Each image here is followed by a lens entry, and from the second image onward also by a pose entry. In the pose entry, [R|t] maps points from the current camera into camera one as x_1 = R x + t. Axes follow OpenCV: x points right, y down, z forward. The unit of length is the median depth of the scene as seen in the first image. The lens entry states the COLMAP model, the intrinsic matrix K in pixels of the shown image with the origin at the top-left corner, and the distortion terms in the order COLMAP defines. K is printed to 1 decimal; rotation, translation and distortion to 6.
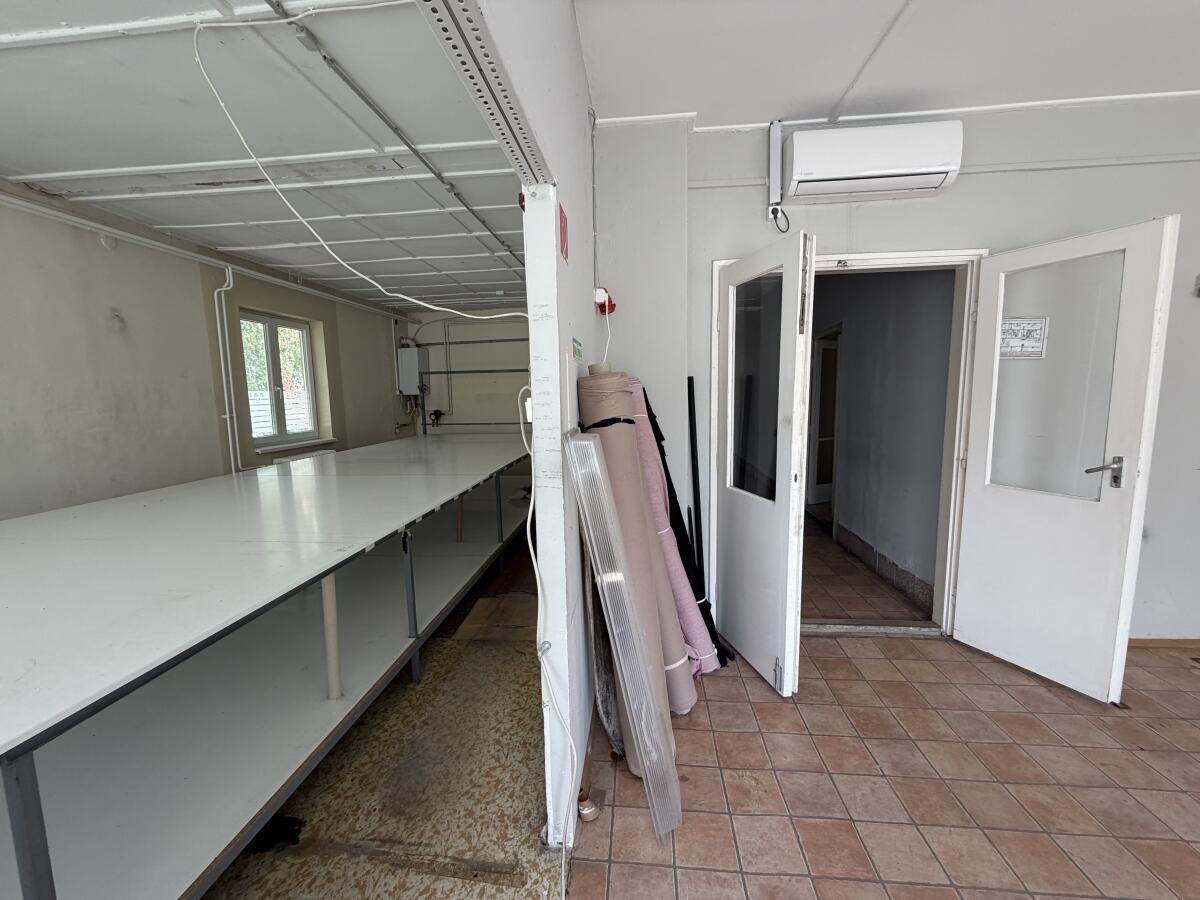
lens RADIAL K [[479.4, 0, 597.0], [0, 479.4, 449.9], [0, 0, 1]] dist [0.000856, -0.000247]
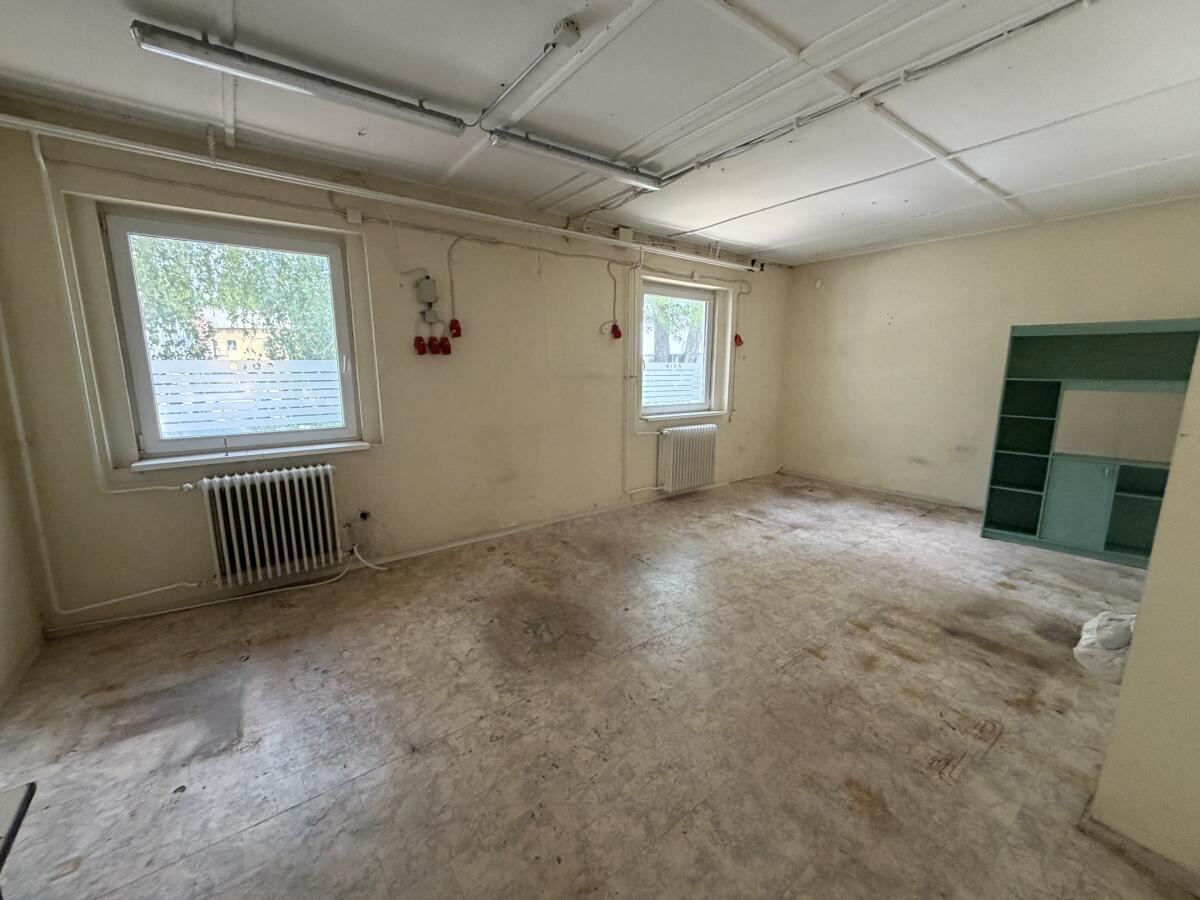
lens RADIAL K [[479.4, 0, 597.0], [0, 479.4, 449.9], [0, 0, 1]] dist [0.000856, -0.000247]
pose [[0.660143, 0.145165, -0.736980, 0.178304], [-0.102798, 0.989376, 0.102799, -0.300065], [0.744073, 0.007898, 0.668052, 2.345170]]
